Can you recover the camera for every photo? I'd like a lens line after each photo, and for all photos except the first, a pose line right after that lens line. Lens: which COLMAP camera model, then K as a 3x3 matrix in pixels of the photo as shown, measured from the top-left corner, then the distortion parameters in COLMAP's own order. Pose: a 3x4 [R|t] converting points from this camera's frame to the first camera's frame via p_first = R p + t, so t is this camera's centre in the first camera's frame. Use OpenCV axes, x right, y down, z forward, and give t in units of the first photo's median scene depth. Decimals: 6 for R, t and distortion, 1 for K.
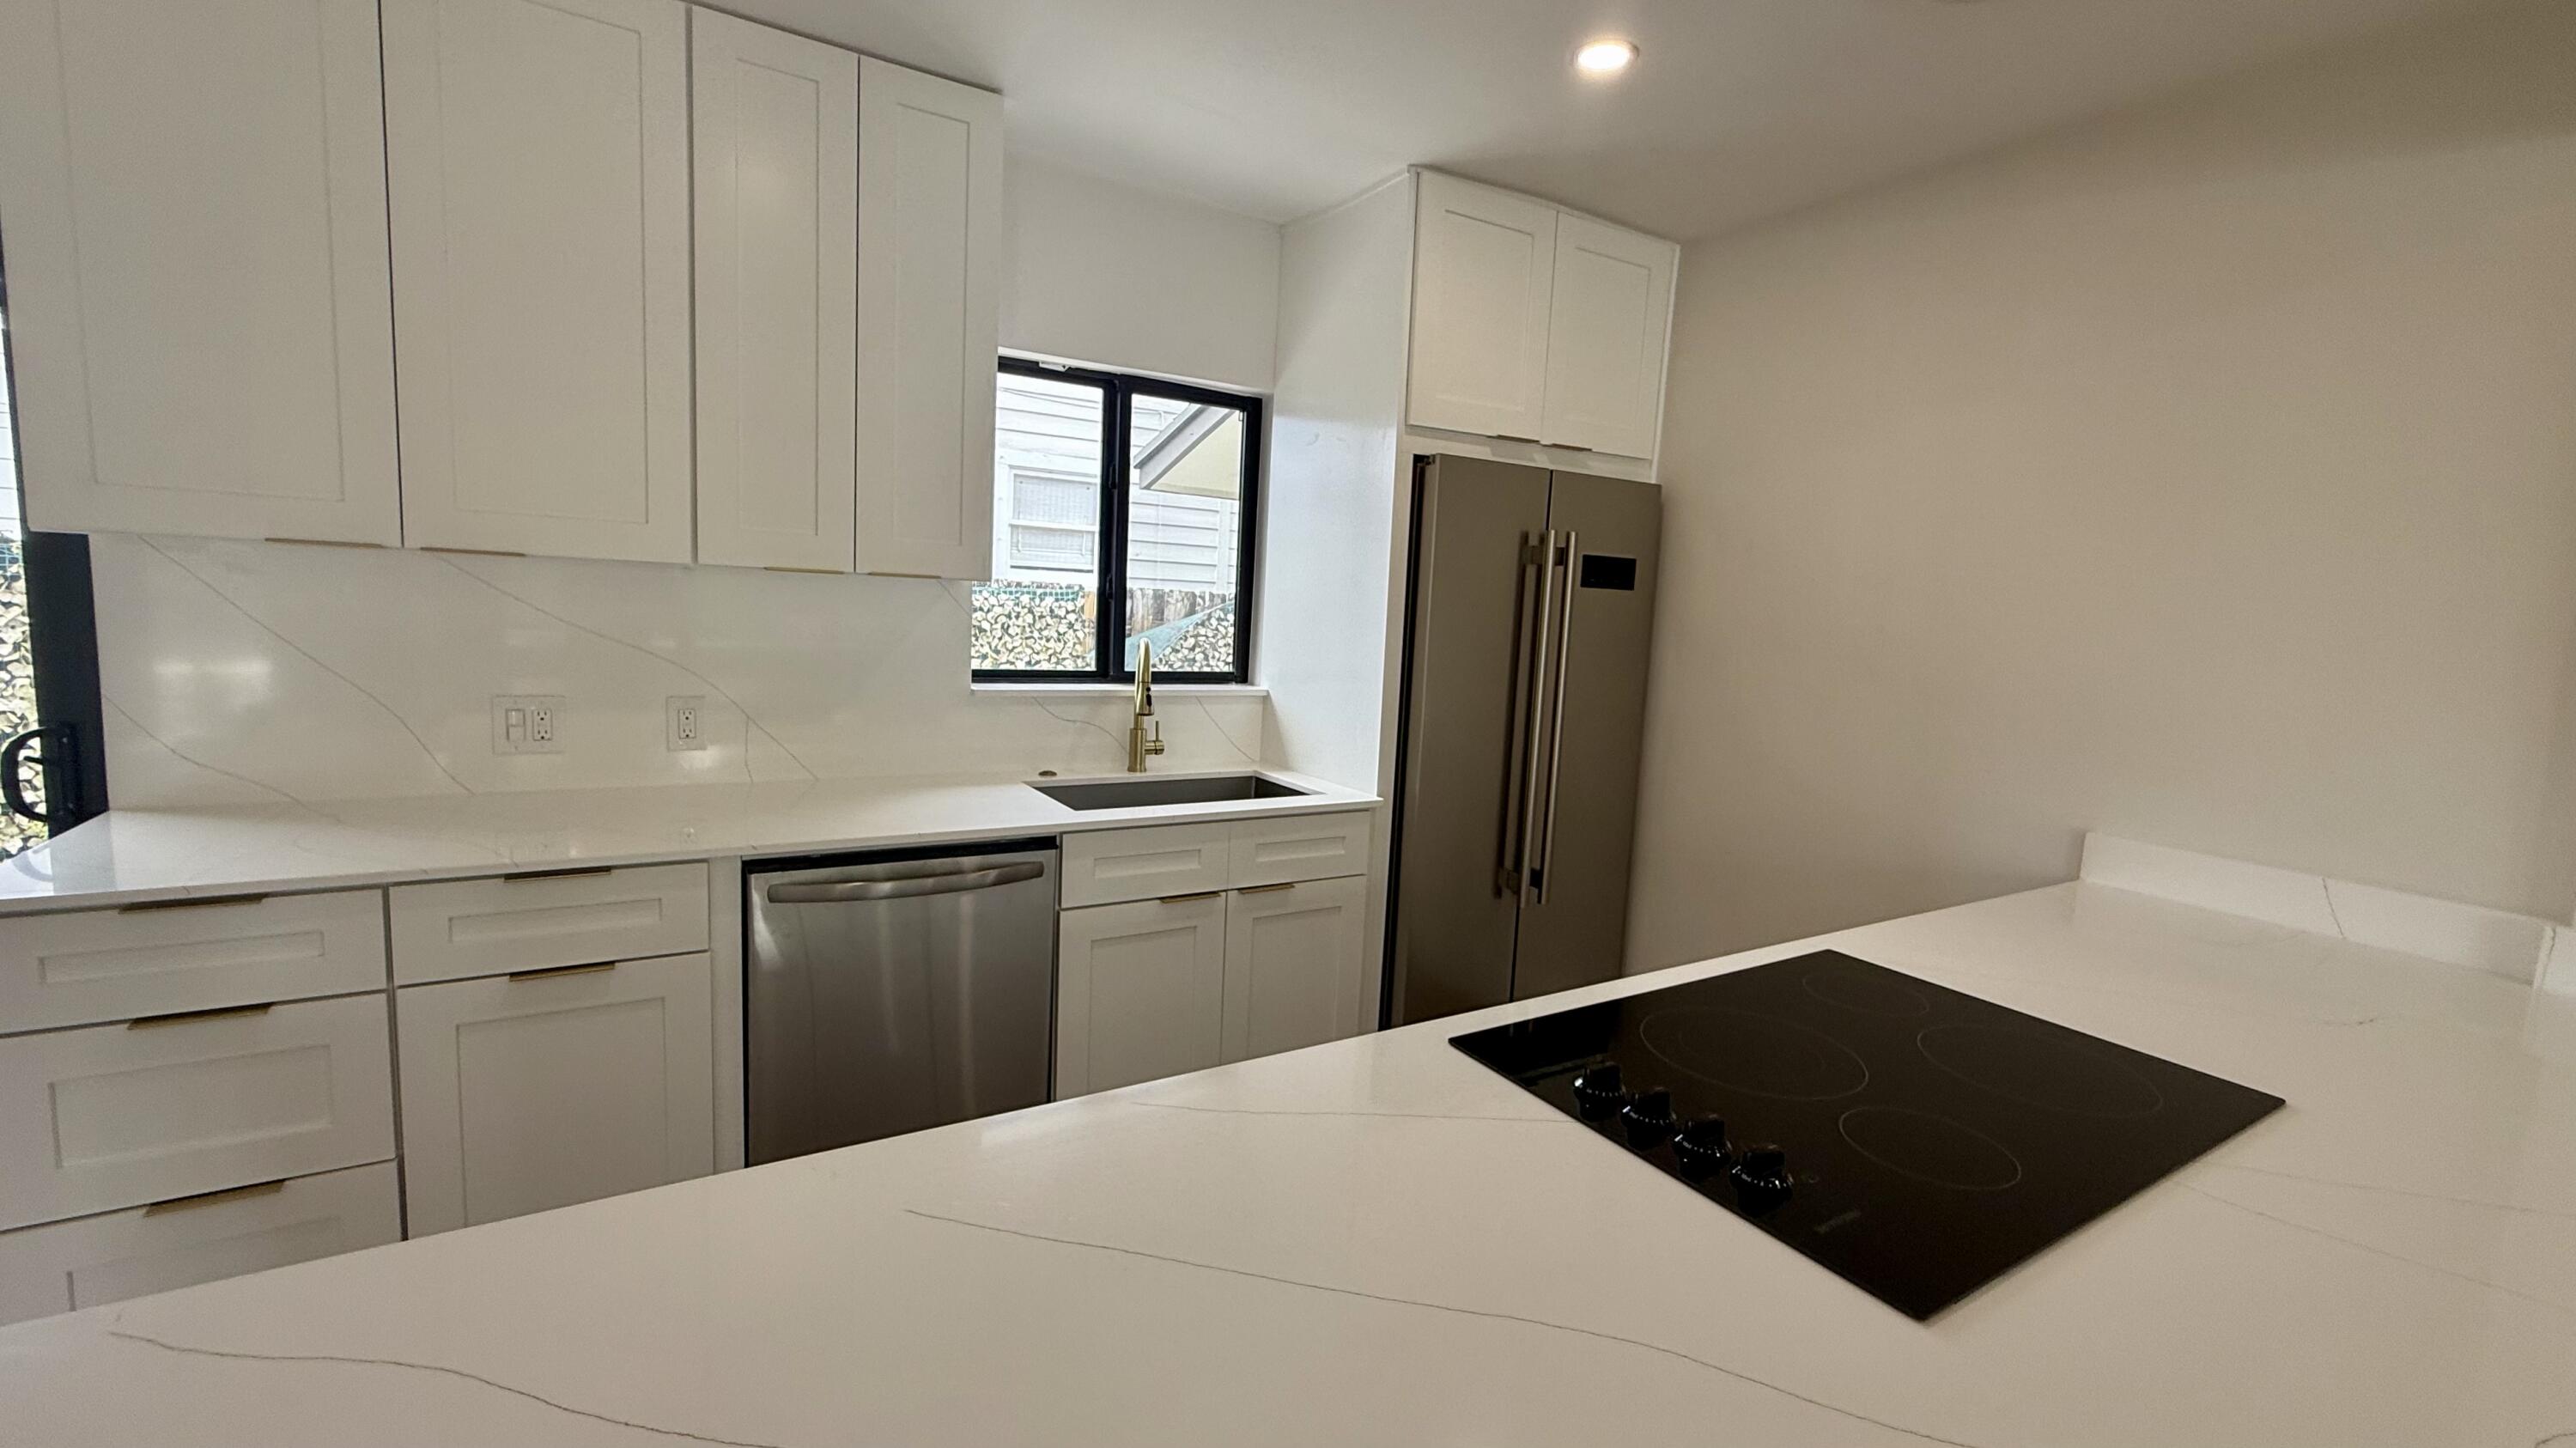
lens RADIAL K [[1077.3, 0, 1276.6], [0, 1077.3, 718.5], [0, 0, 1]] dist [0.000334, -0.000010]
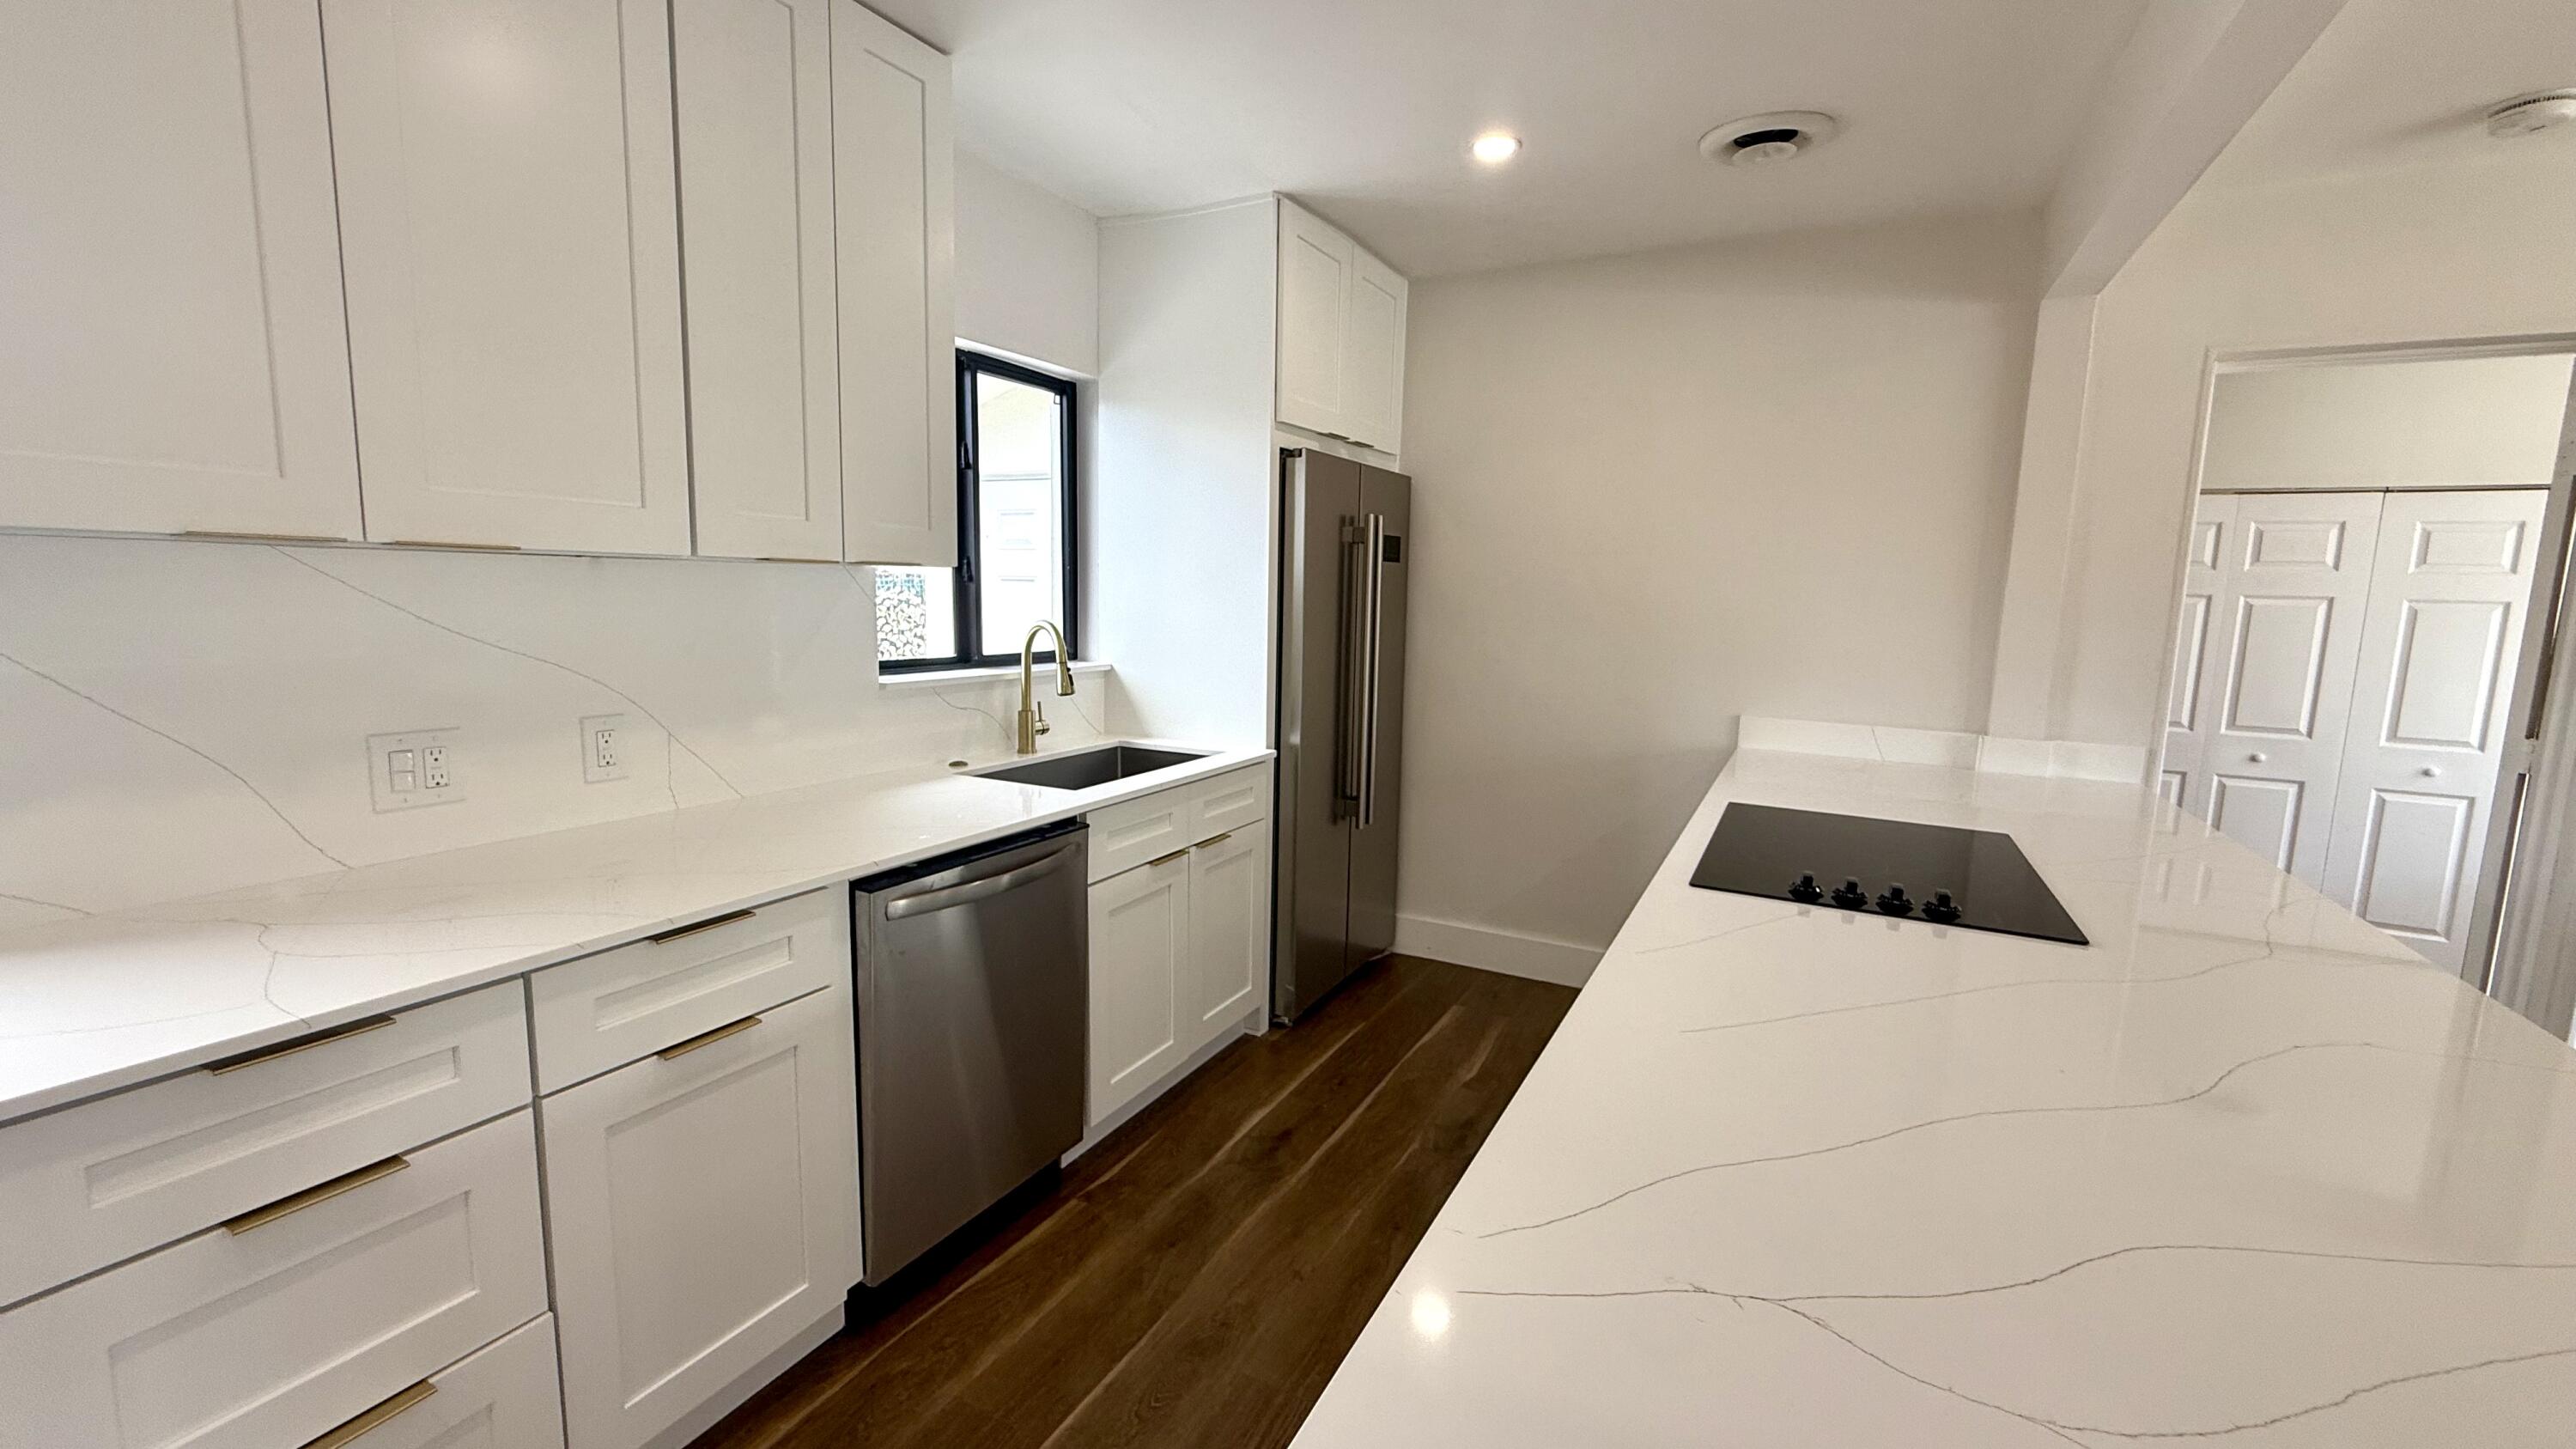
lens RADIAL K [[1042.8, 0, 1290.4], [0, 1042.8, 725.1], [0, 0, 1]] dist [-0.001121, 0.000031]
pose [[0.861650, -0.100254, 0.497503, -0.441914], [0.080999, 0.994895, 0.060199, -0.017470], [-0.500998, -0.011574, 0.865371, 0.034773]]
